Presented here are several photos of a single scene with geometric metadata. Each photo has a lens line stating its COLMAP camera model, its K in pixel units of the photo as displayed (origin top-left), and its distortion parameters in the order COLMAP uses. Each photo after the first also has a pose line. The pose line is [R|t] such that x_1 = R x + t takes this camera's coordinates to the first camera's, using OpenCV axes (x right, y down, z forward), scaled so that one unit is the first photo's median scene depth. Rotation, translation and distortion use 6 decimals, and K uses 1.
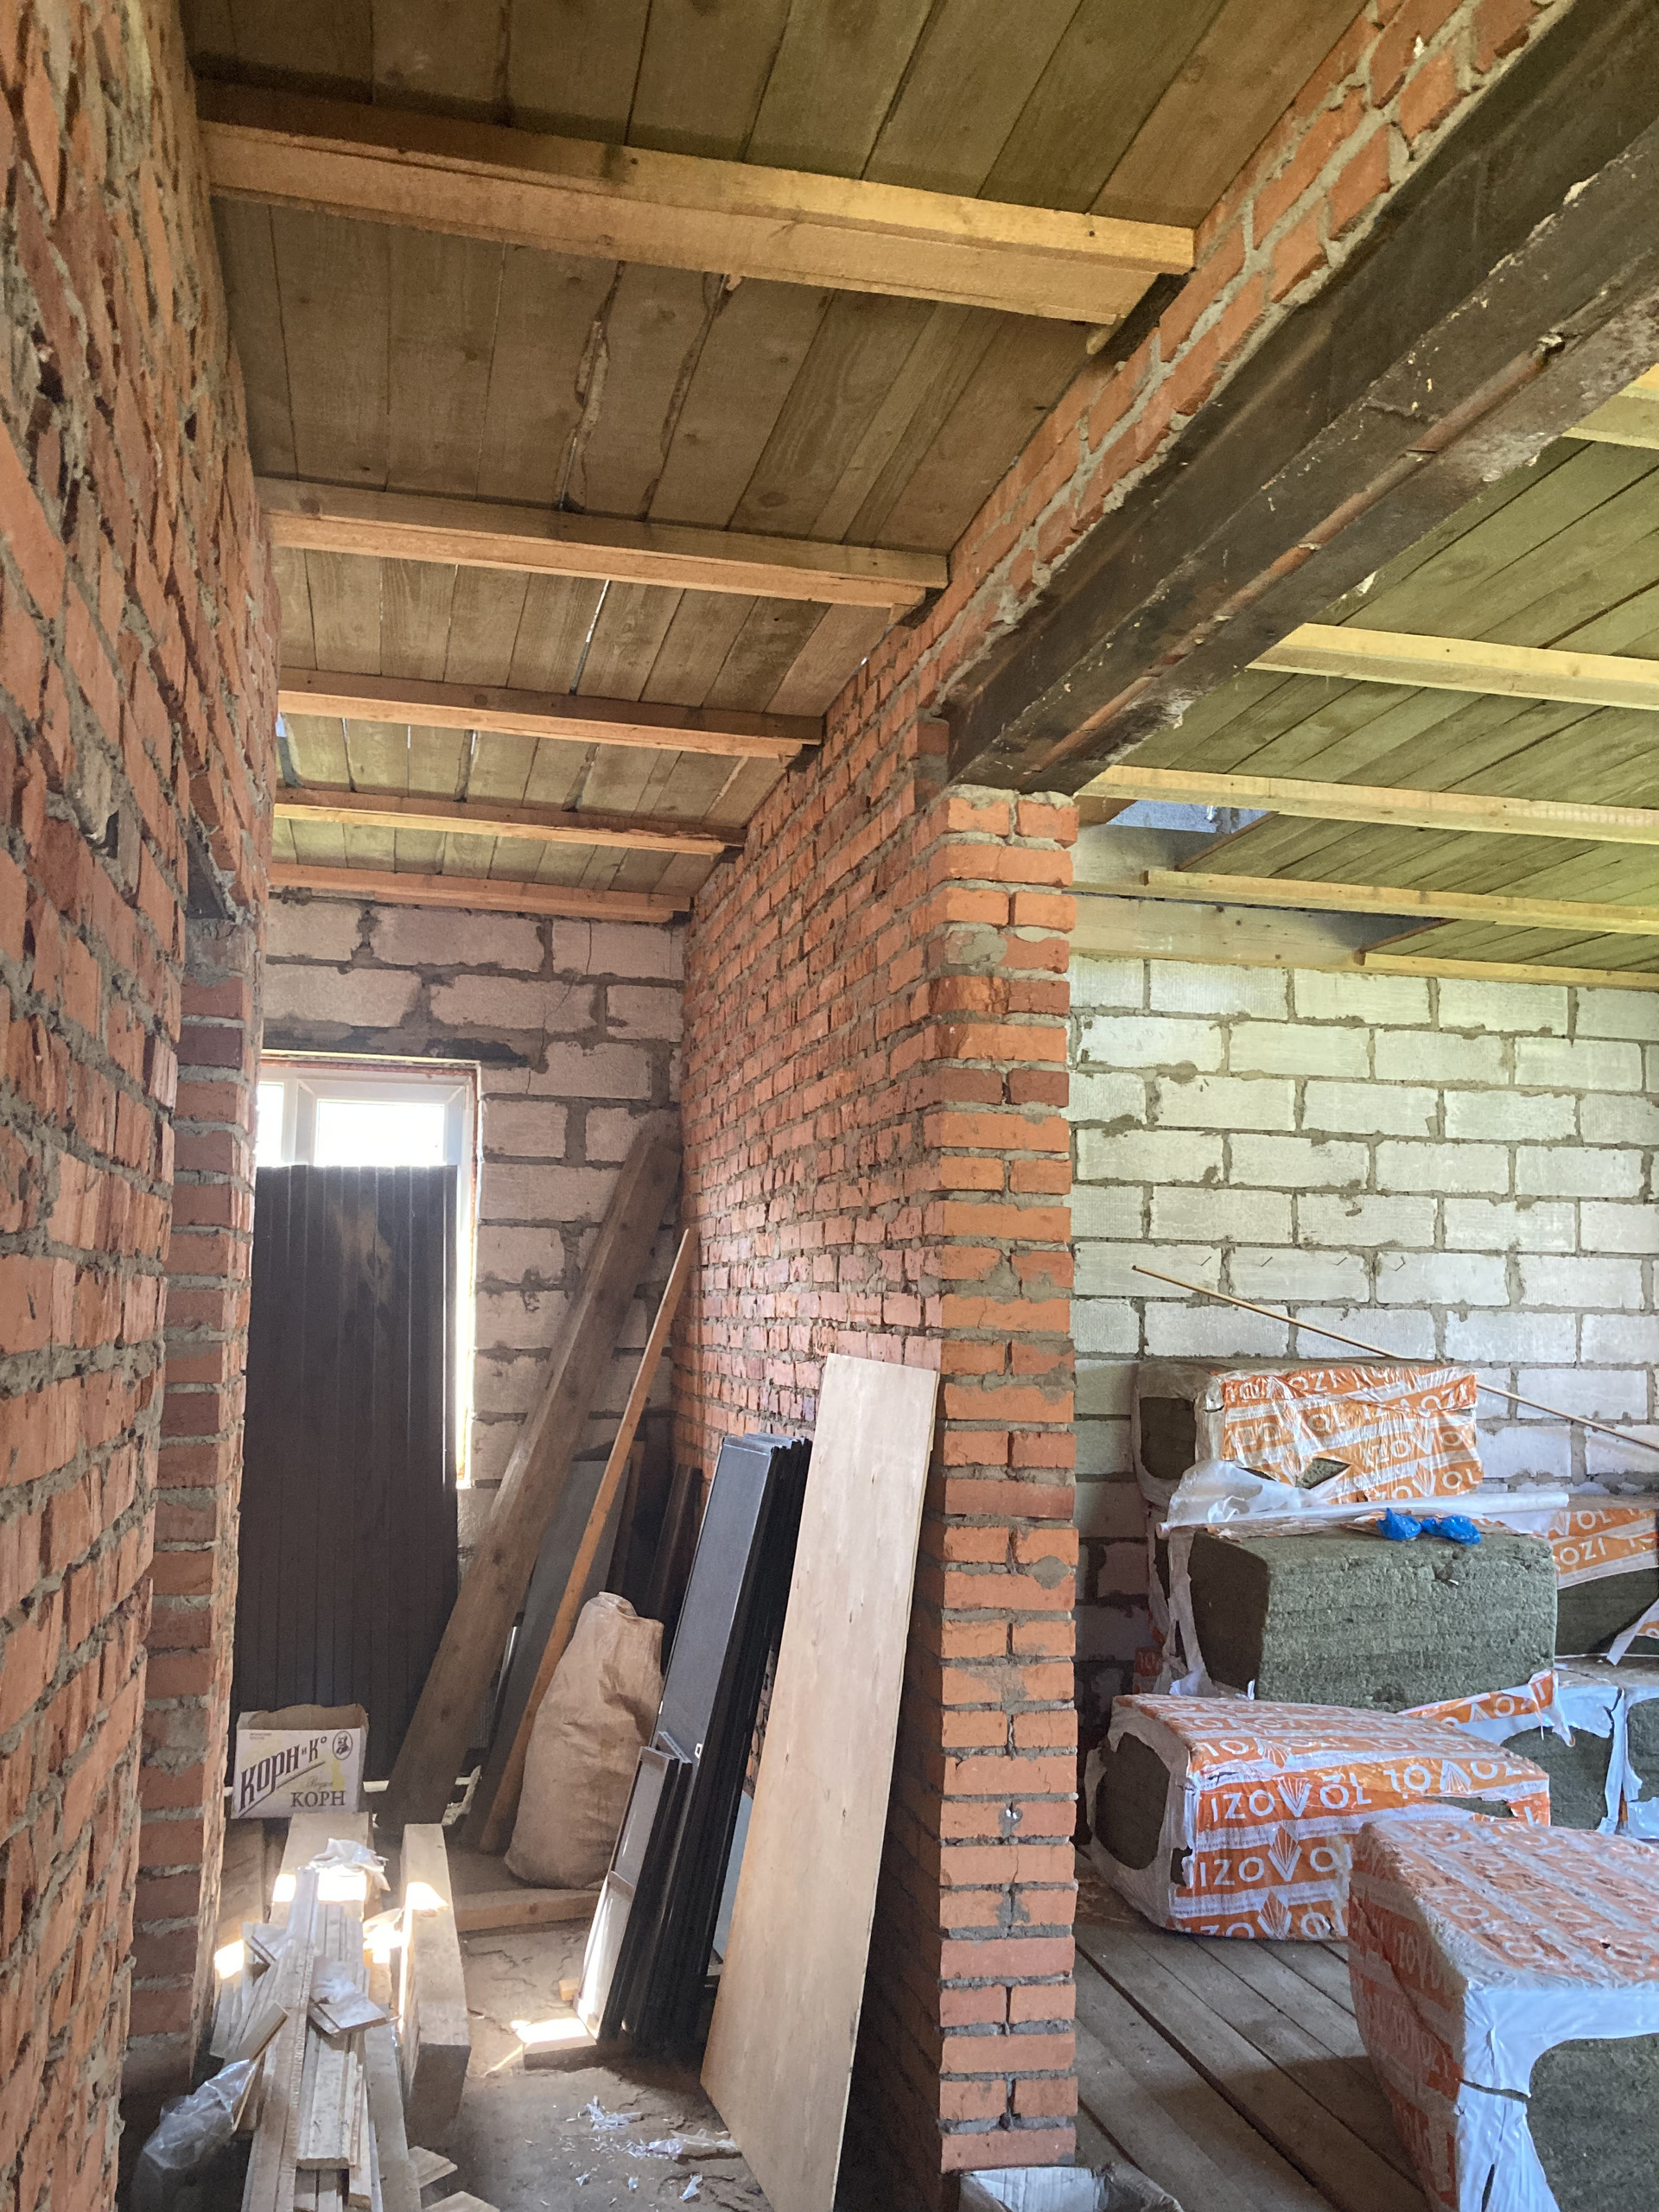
lens RADIAL K [[1809.8, 0, 829.5], [0, 1809.8, 1106.0], [0, 0, 1]] dist [0.097372, -0.119556]
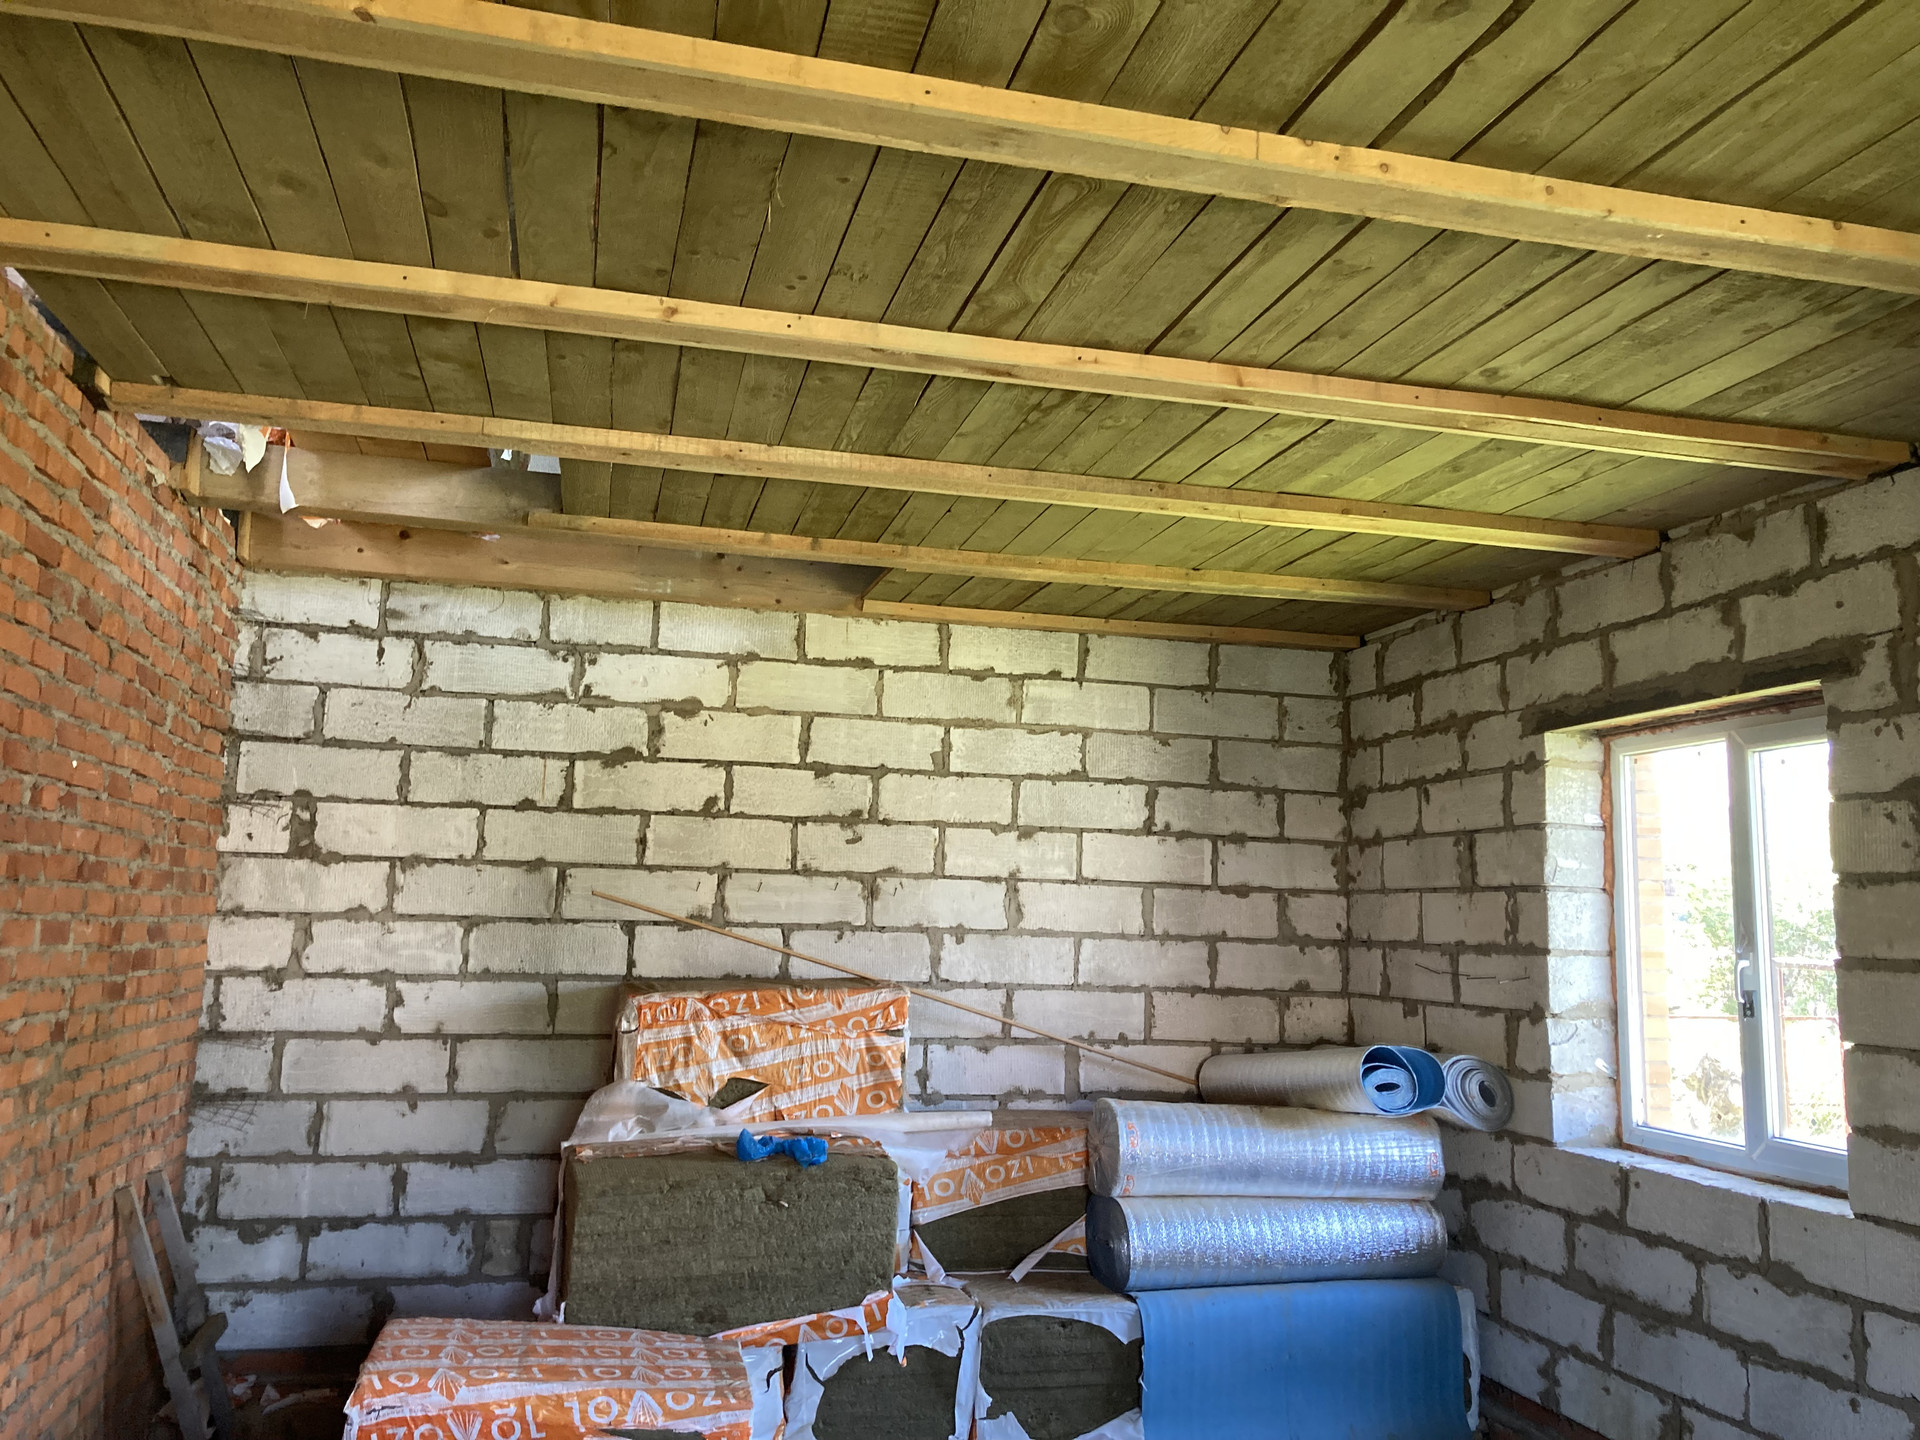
lens RADIAL K [[1570.9, 0, 965.9], [0, 1570.9, 643.3], [0, 0, 1]] dist [0.097372, -0.119556]
pose [[0.999935, 0.010803, -0.003672, 0.358824], [-0.011020, 0.997785, -0.065604, 0.002749], [0.002955, 0.065640, 0.997839, 0.072848]]
